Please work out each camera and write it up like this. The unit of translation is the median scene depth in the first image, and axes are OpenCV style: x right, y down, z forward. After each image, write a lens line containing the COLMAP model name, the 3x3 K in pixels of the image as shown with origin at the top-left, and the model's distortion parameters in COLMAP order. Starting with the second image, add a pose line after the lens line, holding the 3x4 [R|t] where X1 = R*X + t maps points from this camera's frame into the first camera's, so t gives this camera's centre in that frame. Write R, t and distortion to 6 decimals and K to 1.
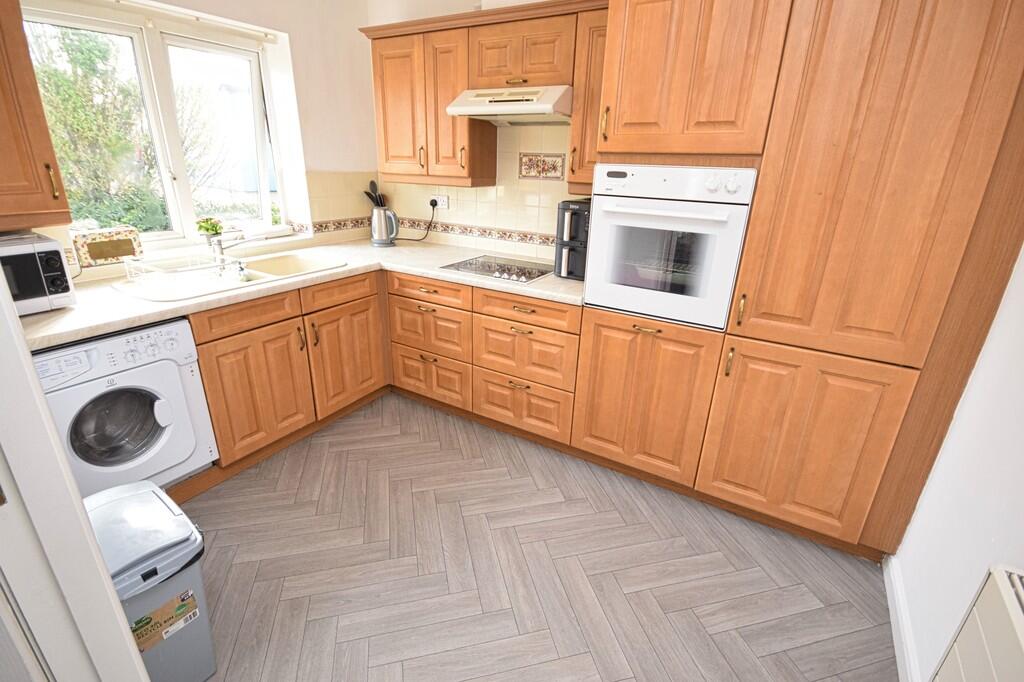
lens RADIAL K [[461.8, 0, 523.0], [0, 461.8, 338.4], [0, 0, 1]] dist [0.001641, -0.006101]
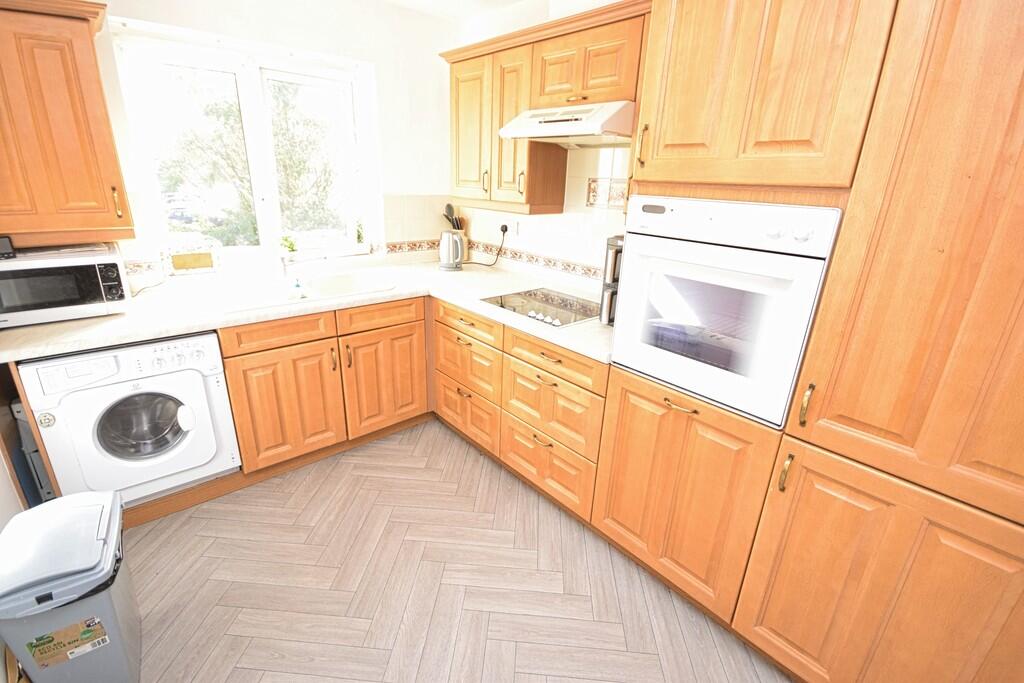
lens RADIAL K [[461.8, 0, 507.0], [0, 461.8, 343.0], [0, 0, 1]] dist [0.001641, -0.006101]
pose [[0.949976, 0.111145, -0.291878, 0.198651], [-0.119937, 0.992705, -0.012346, -0.078486], [0.288376, 0.046735, 0.956376, 0.163873]]
